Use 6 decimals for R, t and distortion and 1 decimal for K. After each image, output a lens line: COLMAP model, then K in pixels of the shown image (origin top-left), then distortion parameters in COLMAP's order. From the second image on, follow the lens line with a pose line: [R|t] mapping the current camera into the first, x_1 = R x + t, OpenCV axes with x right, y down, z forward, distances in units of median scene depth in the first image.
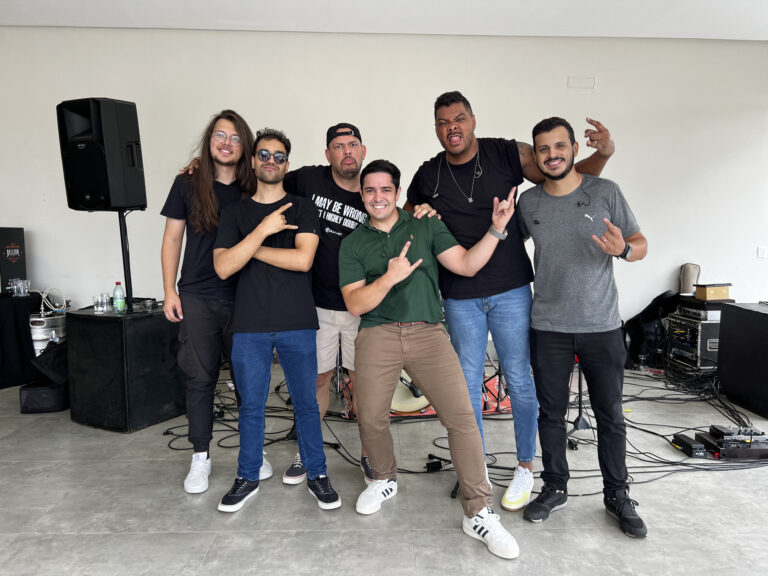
lens RADIAL K [[582.1, 0, 384.0], [0, 582.1, 288.0], [0, 0, 1]] dist [0.005885, 0.002346]
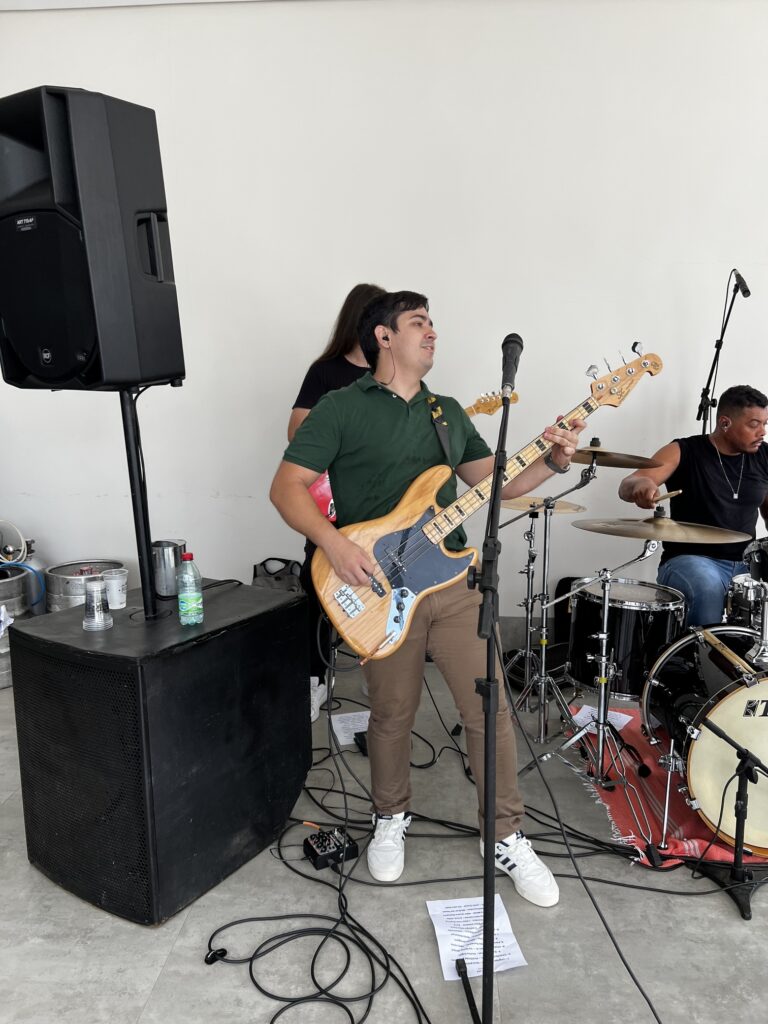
lens RADIAL K [[790.1, 0, 384.0], [0, 790.1, 512.0], [0, 0, 1]] dist [-0.006310, -0.003606]
pose [[0.995323, 0.006383, -0.096390, -0.219639], [0.000223, 0.997661, 0.068361, -0.084196], [0.096601, -0.068063, 0.992993, 0.467796]]
